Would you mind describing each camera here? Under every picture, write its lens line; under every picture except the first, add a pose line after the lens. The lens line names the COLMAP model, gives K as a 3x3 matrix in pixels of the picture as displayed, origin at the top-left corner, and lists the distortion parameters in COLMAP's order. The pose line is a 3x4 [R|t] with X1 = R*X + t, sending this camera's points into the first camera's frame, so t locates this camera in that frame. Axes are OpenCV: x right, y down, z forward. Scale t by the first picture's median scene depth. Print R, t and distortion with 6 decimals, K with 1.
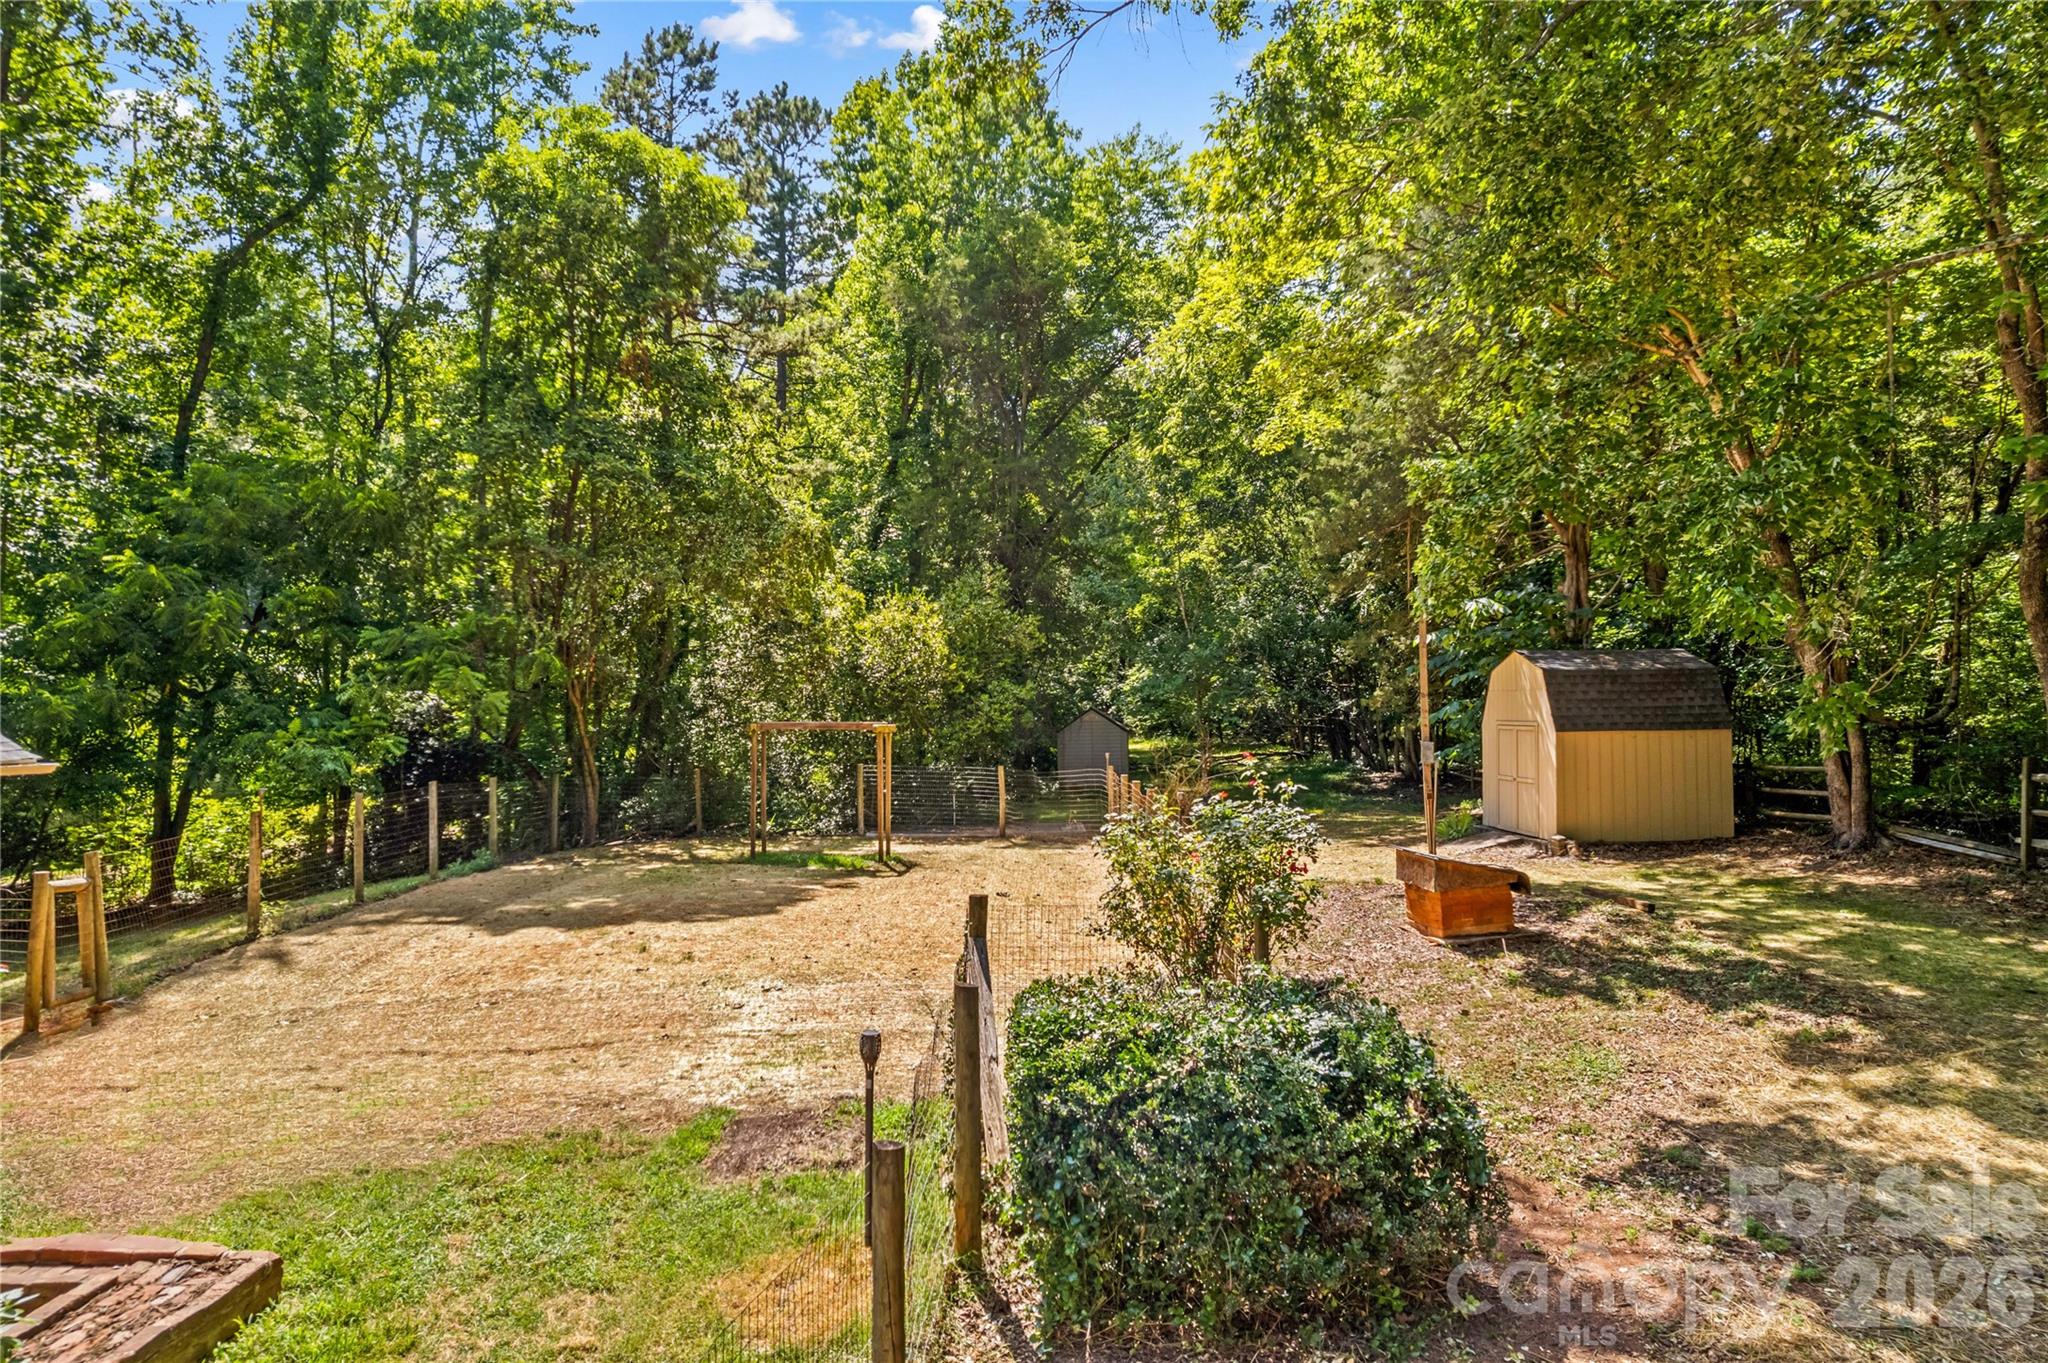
lens RADIAL K [[1292.7, 0, 1024.0], [0, 1292.7, 681.5], [0, 0, 1]] dist [-0.042062, 0.001535]
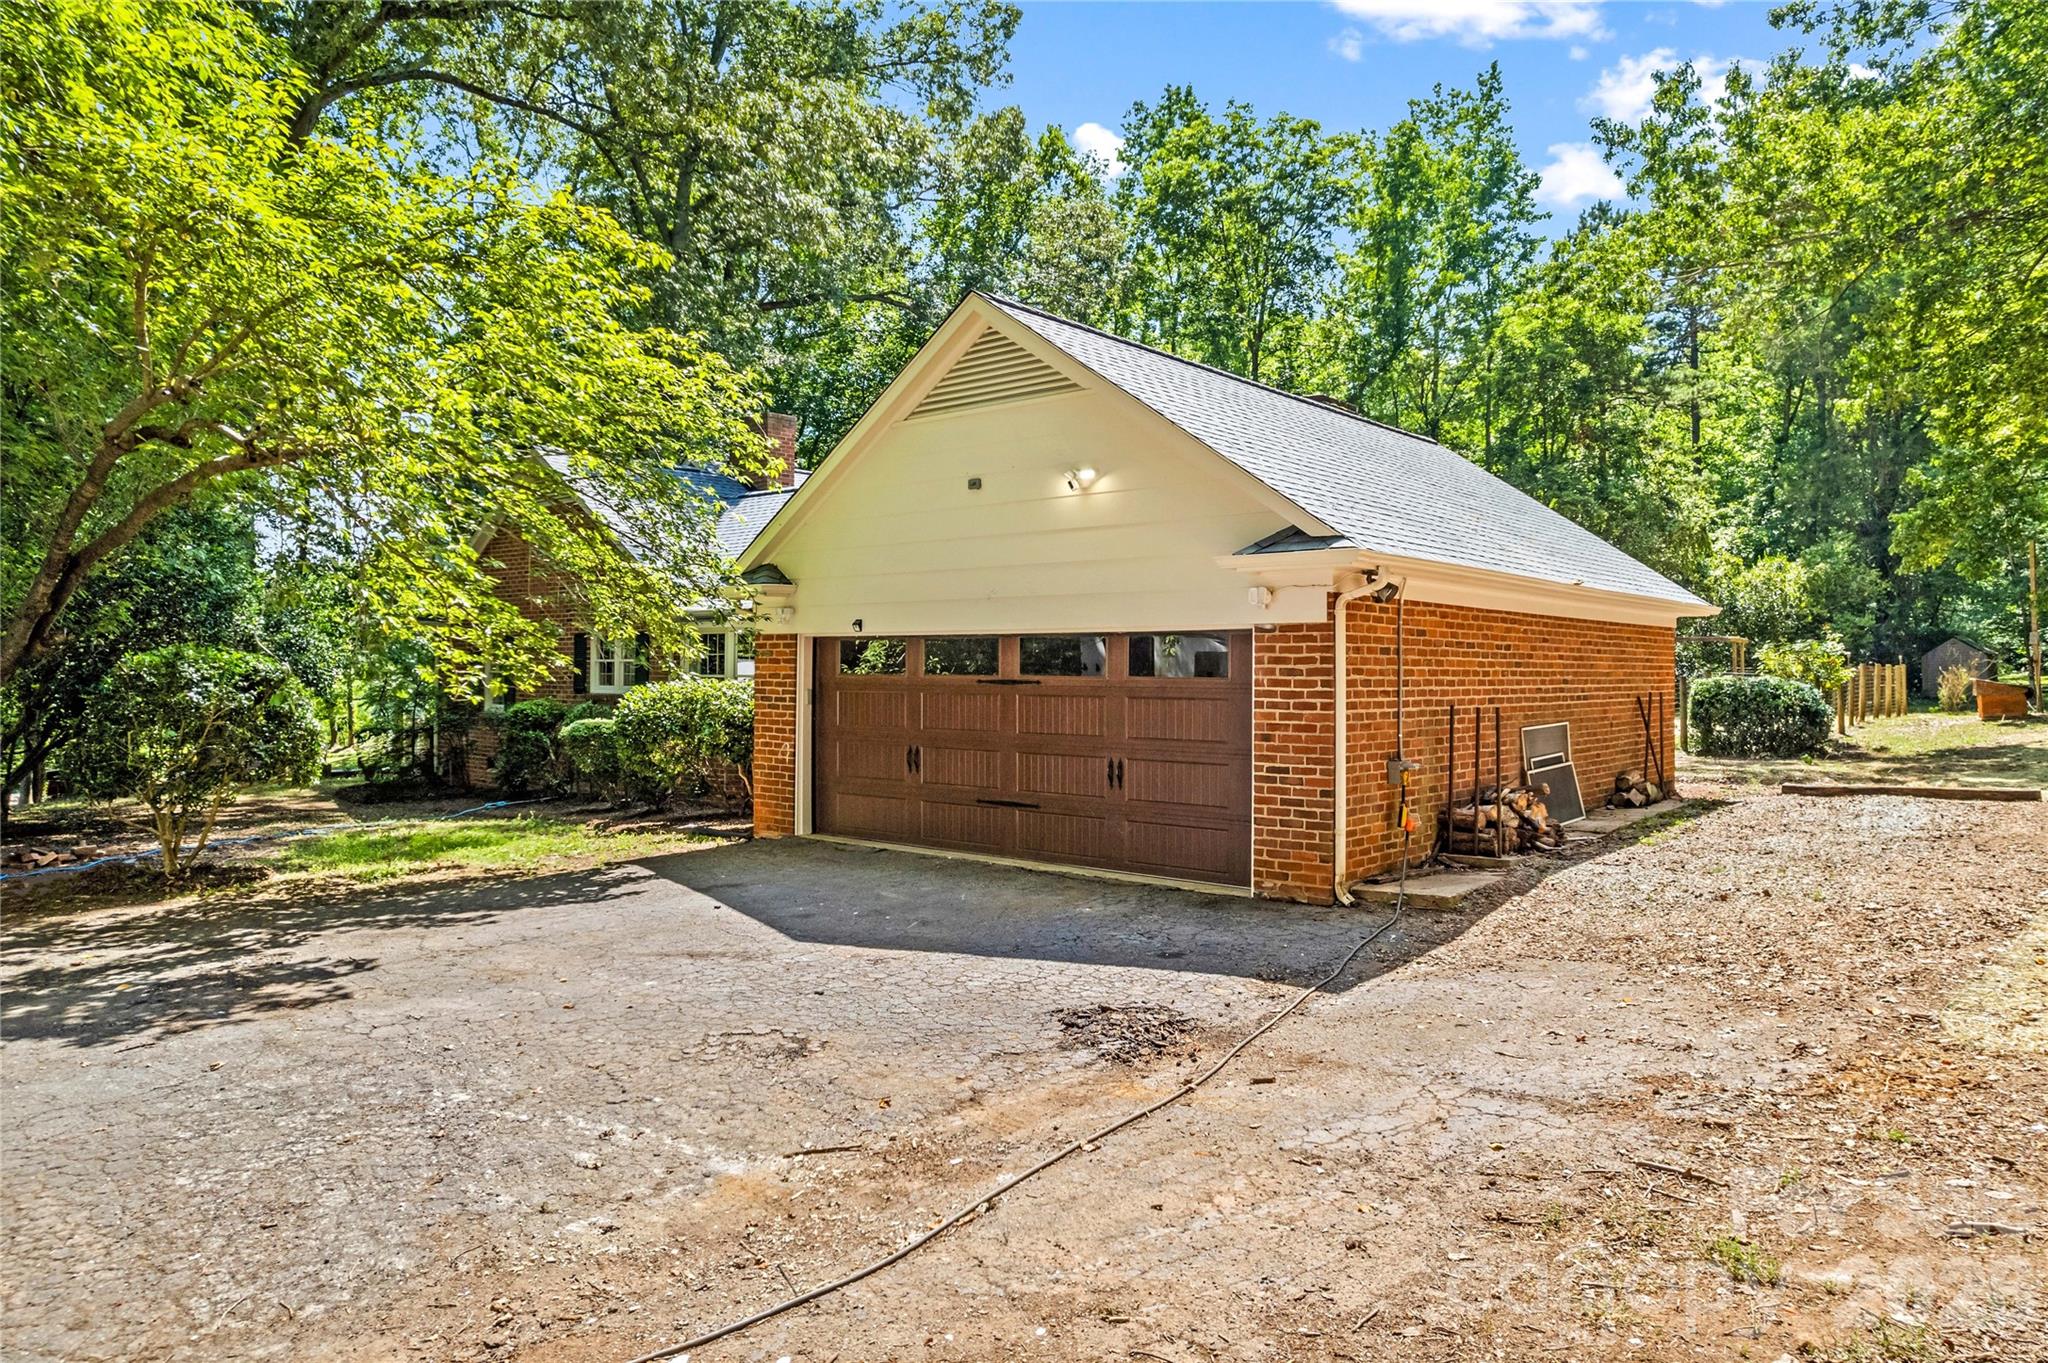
lens RADIAL K [[1292.7, 0, 1024.0], [0, 1292.7, 681.5], [0, 0, 1]] dist [-0.042062, 0.001535]
pose [[0.756391, 0.004548, -0.654104, 0.229923], [0.016543, 0.999523, 0.026079, 0.024224], [0.653911, -0.030547, 0.755955, -0.722937]]
